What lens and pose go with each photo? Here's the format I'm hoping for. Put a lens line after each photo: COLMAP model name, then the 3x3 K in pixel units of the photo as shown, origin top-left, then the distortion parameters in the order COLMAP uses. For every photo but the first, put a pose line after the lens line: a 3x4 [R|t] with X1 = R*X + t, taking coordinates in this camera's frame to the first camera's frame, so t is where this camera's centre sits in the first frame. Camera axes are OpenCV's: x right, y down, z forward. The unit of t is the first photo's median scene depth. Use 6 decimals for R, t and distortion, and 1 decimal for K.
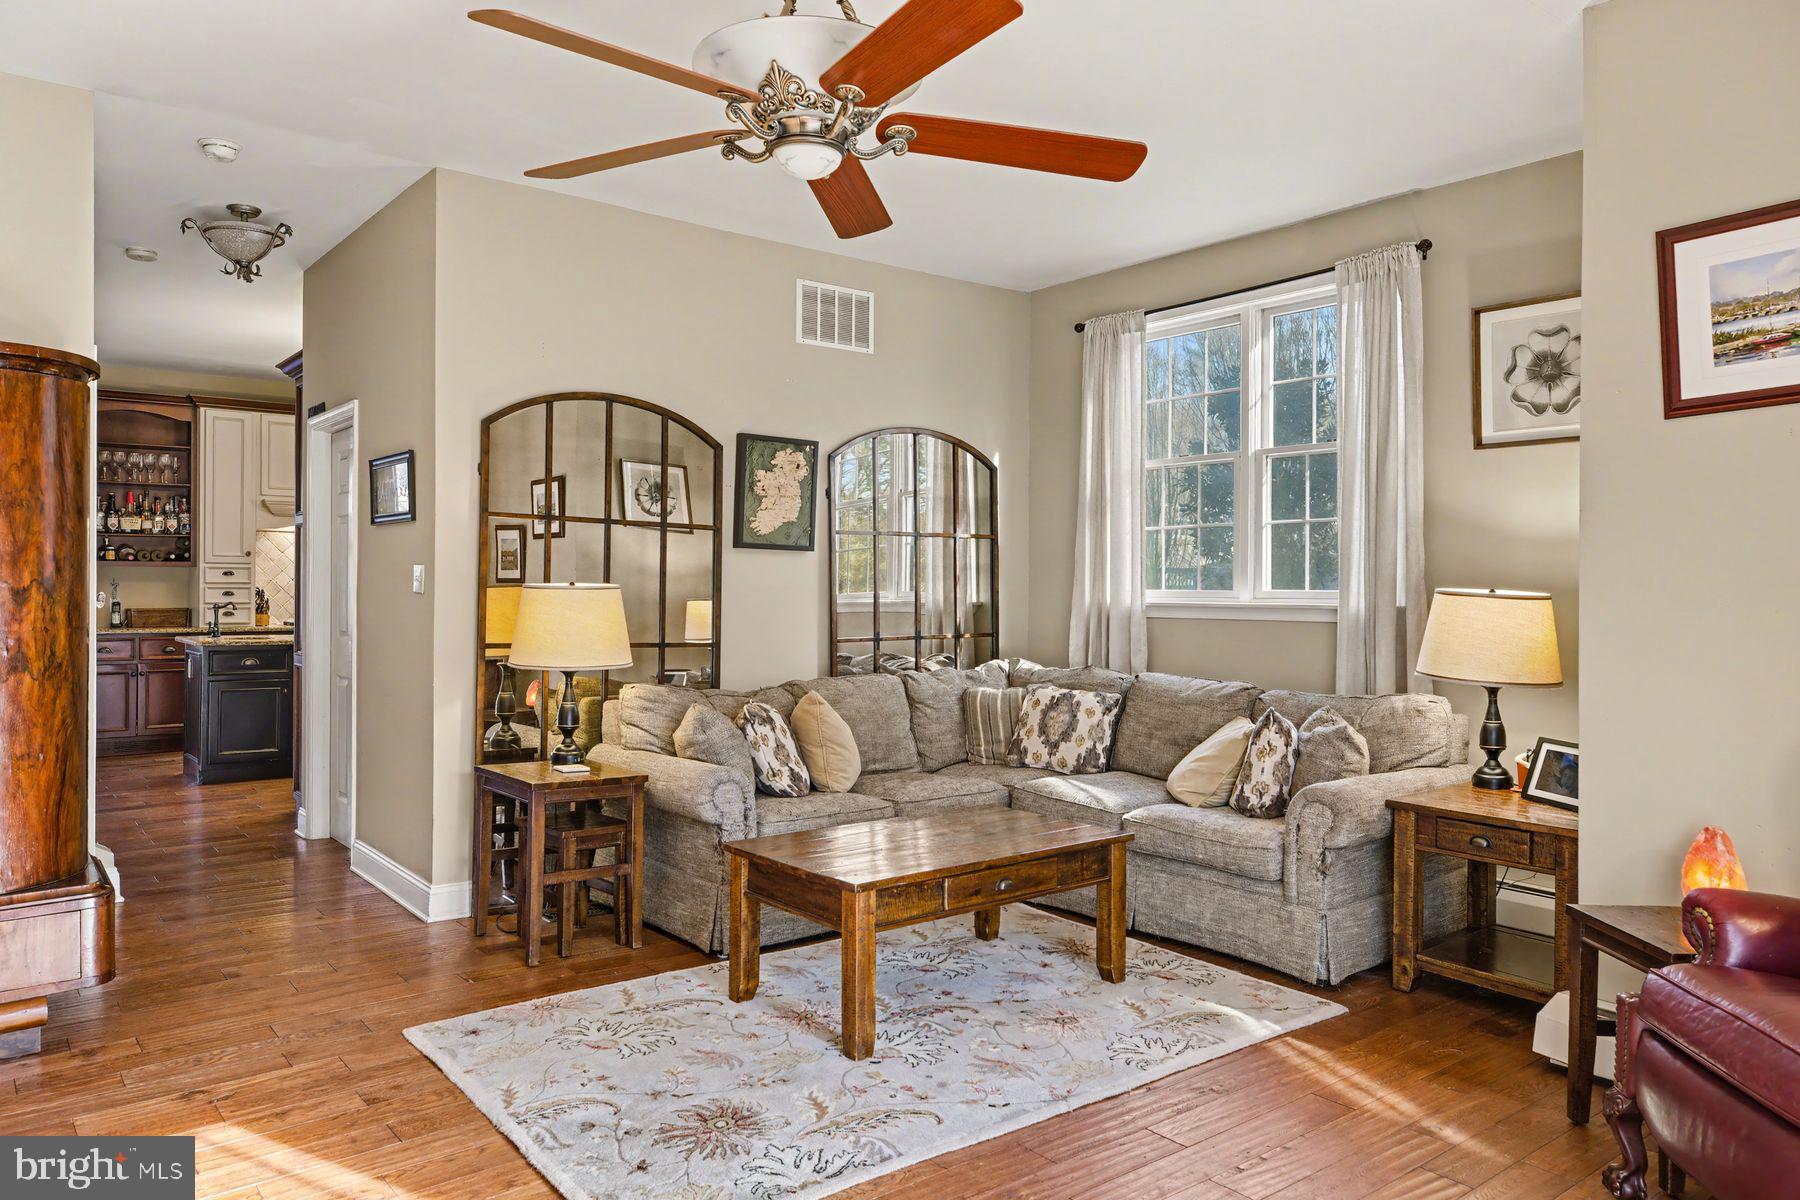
lens RADIAL K [[1217.1, 0, 876.6], [0, 1217.1, 588.1], [0, 0, 1]] dist [0.002815, 0.000682]
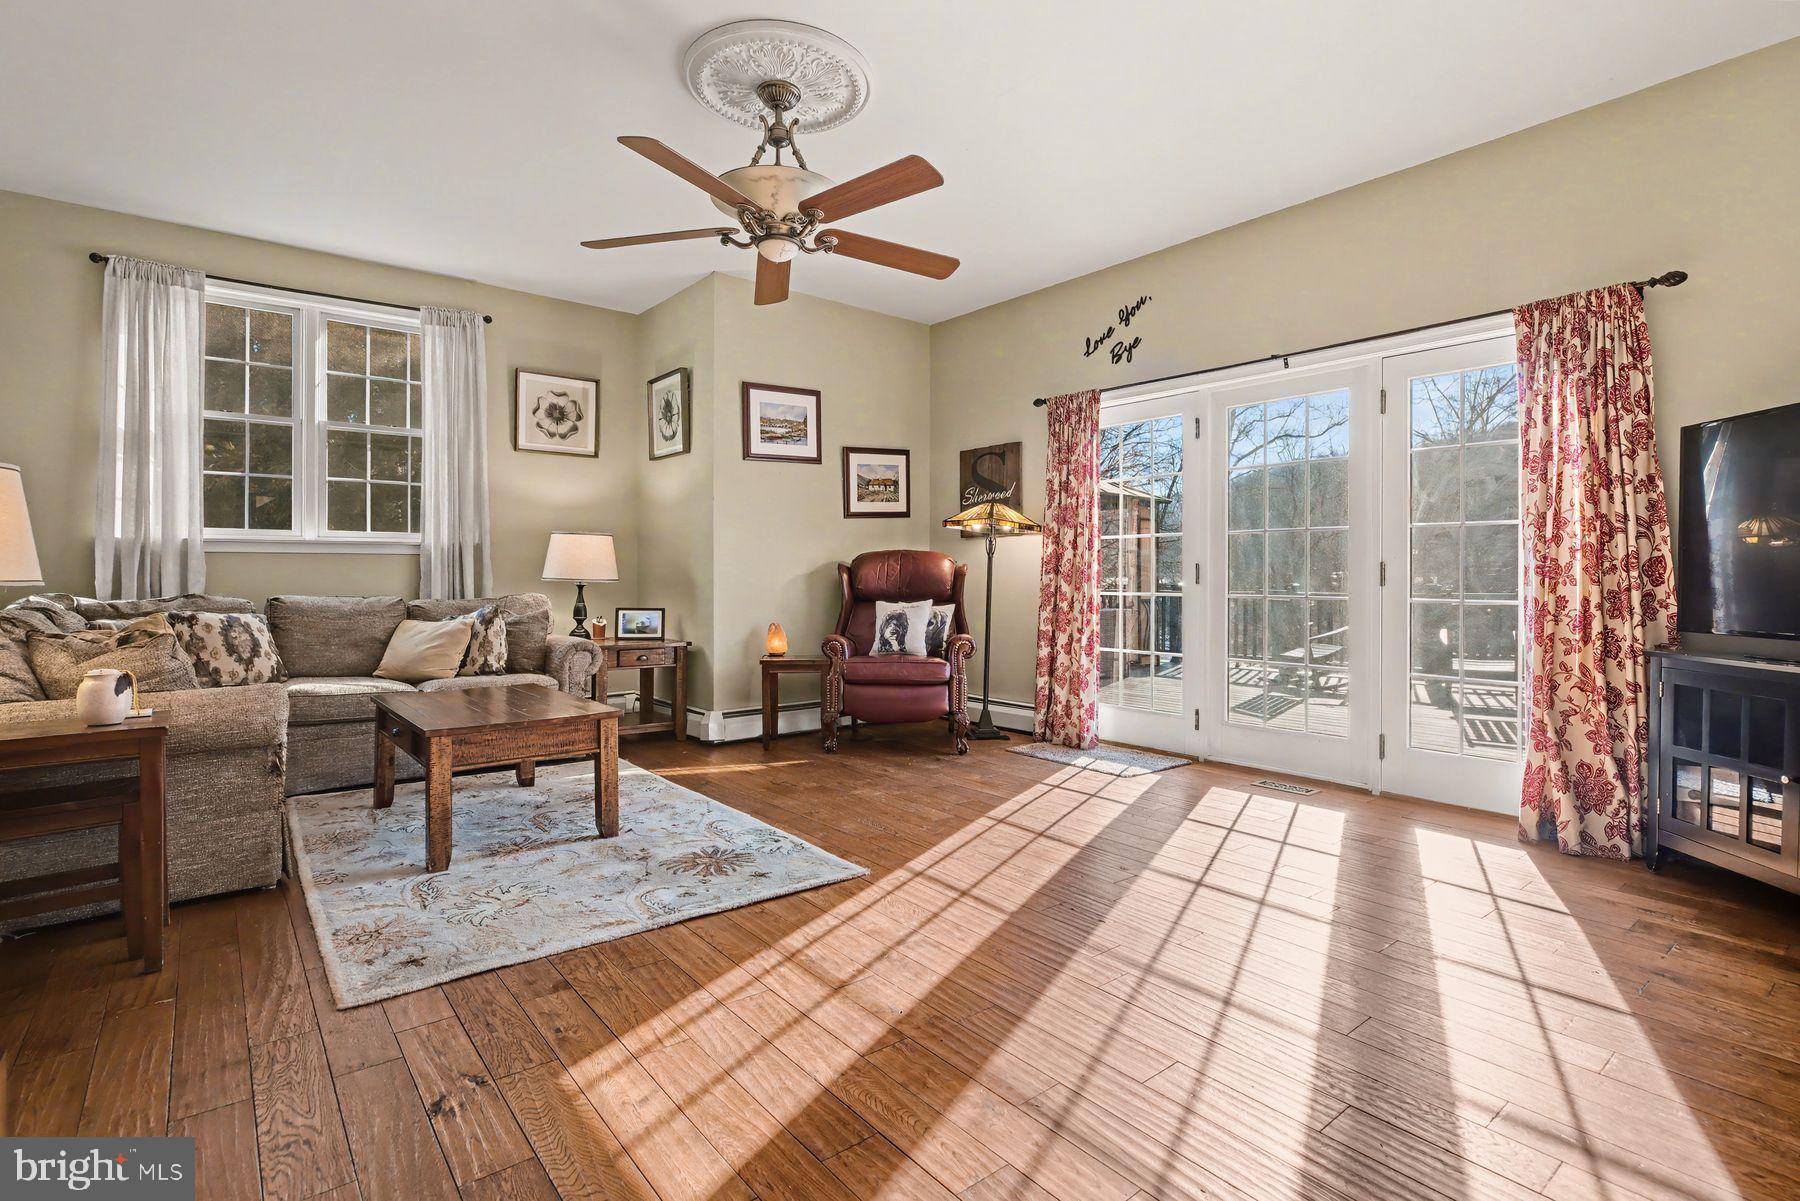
lens RADIAL K [[878.0, 0, 898.2], [0, 878.0, 579.8], [0, 0, 1]] dist [-0.016383, 0.010047]
pose [[-0.013303, -0.007557, 0.999883, -0.777322], [0.002175, 0.999969, 0.007587, 0.060909], [-0.999909, 0.002276, -0.013287, 0.511561]]
